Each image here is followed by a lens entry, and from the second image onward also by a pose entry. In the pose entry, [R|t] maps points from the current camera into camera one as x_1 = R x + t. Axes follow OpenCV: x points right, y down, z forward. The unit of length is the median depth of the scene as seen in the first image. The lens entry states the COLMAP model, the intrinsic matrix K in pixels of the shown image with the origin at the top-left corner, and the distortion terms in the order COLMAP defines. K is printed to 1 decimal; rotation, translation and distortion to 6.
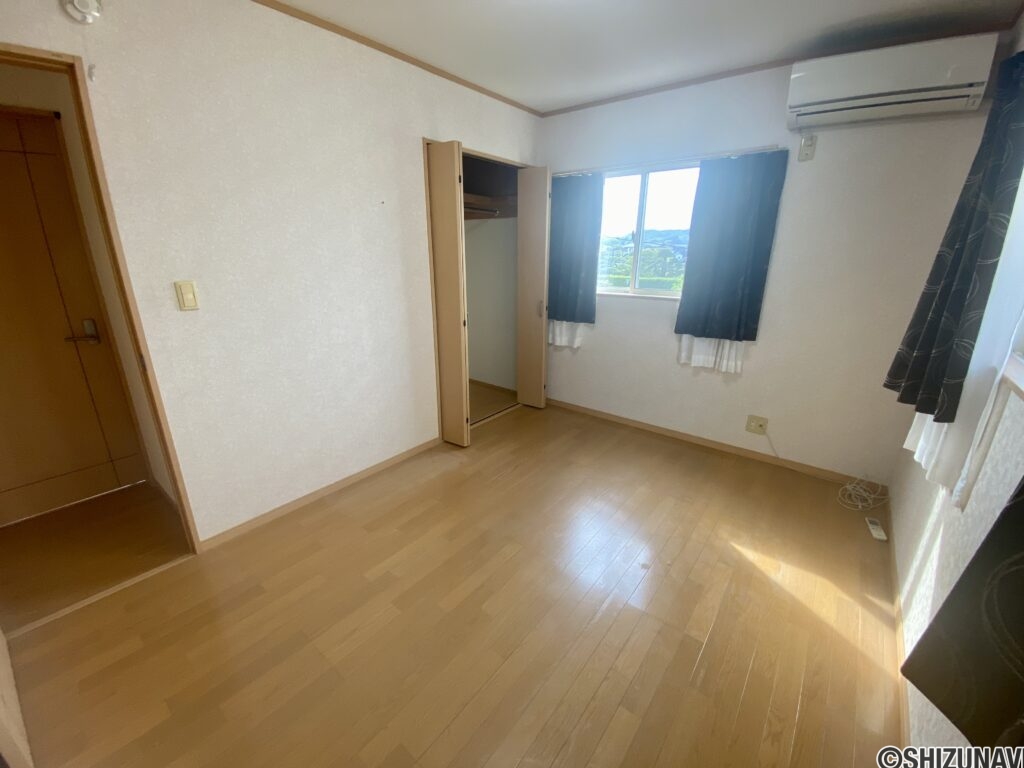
lens RADIAL K [[417.4, 0, 512.0], [0, 417.4, 384.0], [0, 0, 1]] dist [0.023416, -0.025206]
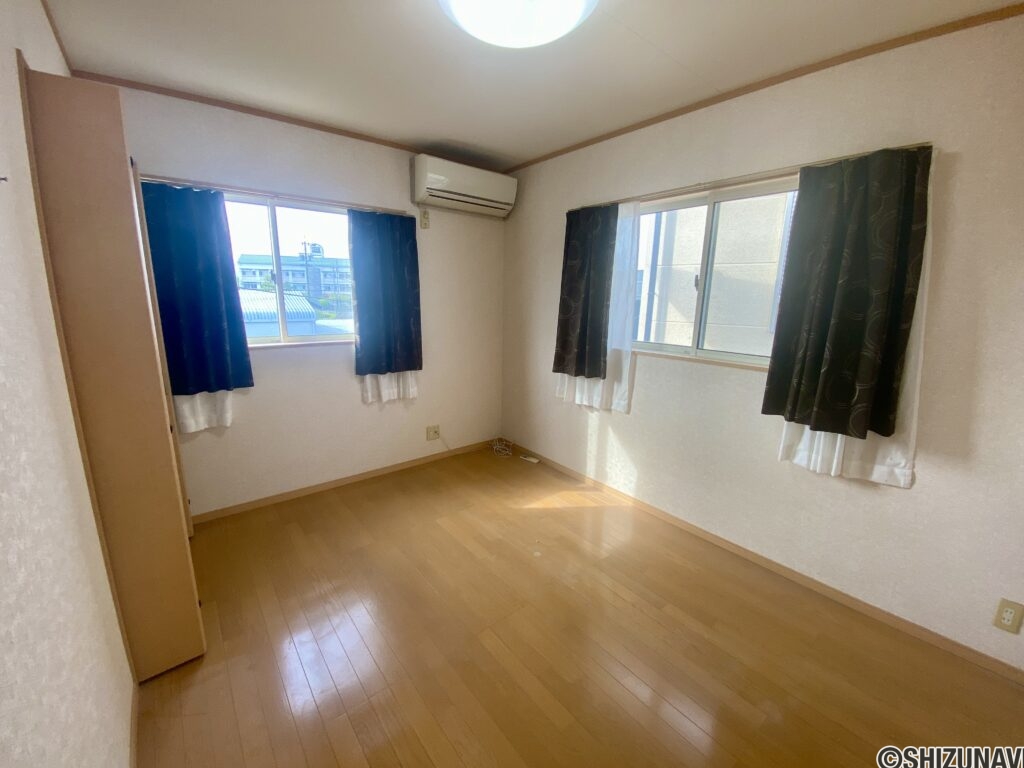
lens RADIAL K [[404.8, 0, 512.0], [0, 404.8, 384.0], [0, 0, 1]] dist [-0.000509, -0.000100]
pose [[0.213268, -0.208873, 0.954405, -0.468481], [0.283966, 0.947958, 0.144008, -0.142936], [-0.934815, 0.240307, 0.261482, 0.434061]]
